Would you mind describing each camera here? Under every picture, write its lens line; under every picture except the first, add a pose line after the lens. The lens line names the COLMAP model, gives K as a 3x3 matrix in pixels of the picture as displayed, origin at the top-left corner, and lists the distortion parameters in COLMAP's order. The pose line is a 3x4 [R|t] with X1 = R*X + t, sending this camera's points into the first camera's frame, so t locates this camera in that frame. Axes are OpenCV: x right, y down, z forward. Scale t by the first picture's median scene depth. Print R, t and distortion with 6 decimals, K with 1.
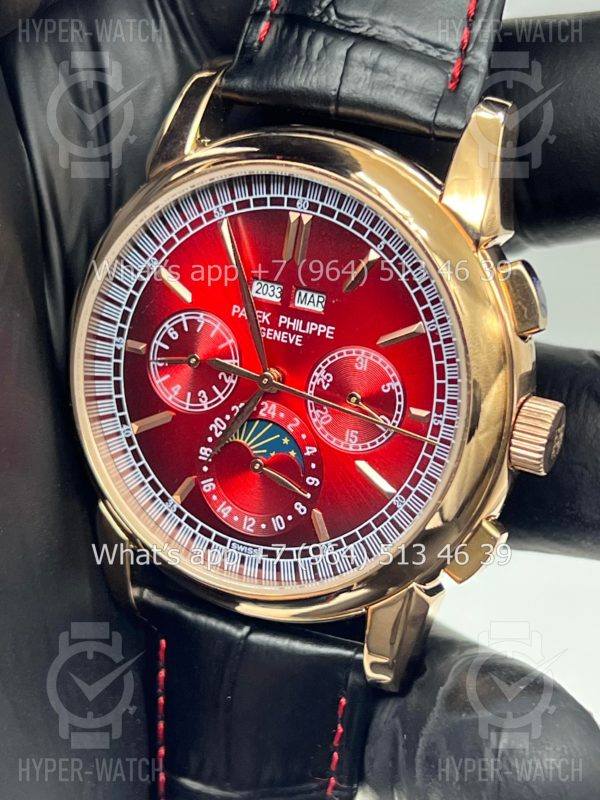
lens RADIAL K [[1821.0, 0, 300.0], [0, 1821.0, 400.0], [0, 0, 1]] dist [0.235498, -0.300417]
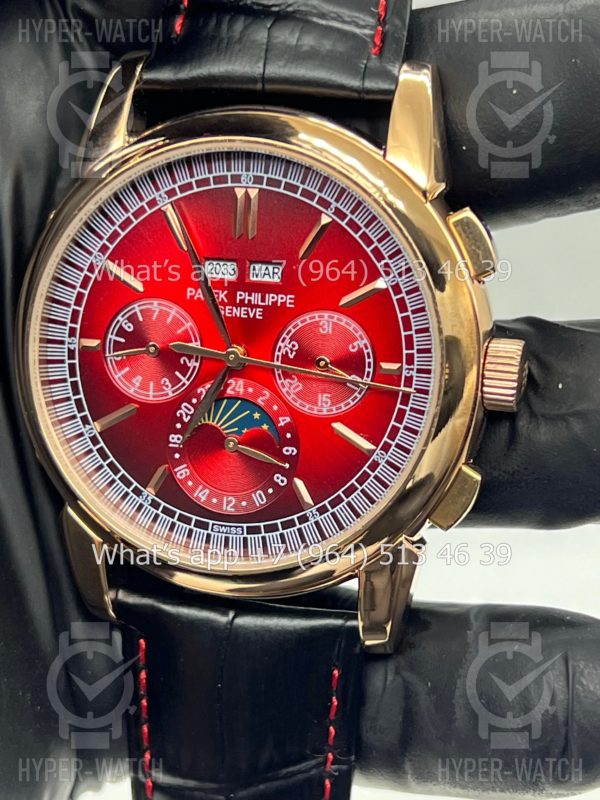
lens RADIAL K [[1821.0, 0, 300.0], [0, 1821.0, 400.0], [0, 0, 1]] dist [0.235498, -0.300417]
pose [[0.981140, -0.122715, 0.149348, -0.134135], [0.131271, 0.990144, -0.048810, 0.066503], [-0.141887, 0.067494, 0.987579, 0.002264]]
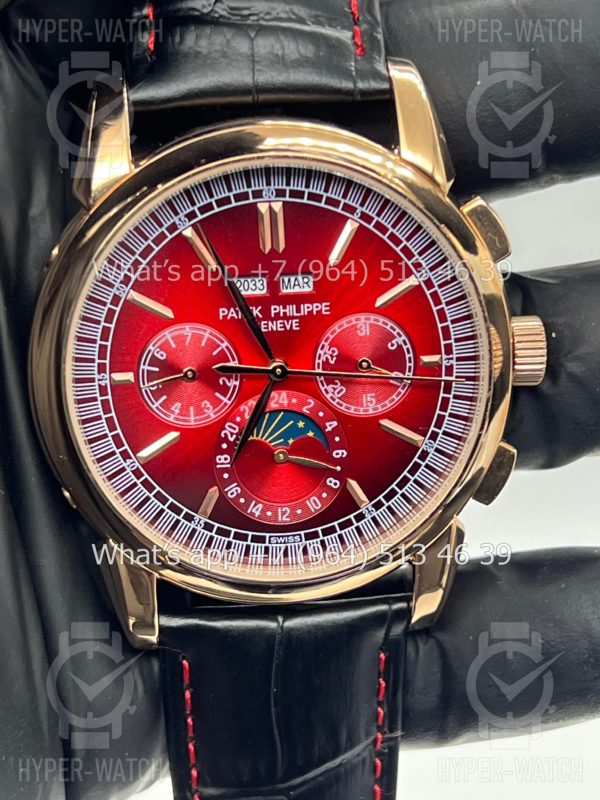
lens RADIAL K [[1821.0, 0, 300.0], [0, 1821.0, 400.0], [0, 0, 1]] dist [0.235498, -0.300417]
pose [[0.853173, -0.277359, 0.441778, -0.456220], [0.269575, 0.959500, 0.081789, -0.074257], [-0.446571, 0.049312, 0.893388, 0.090791]]
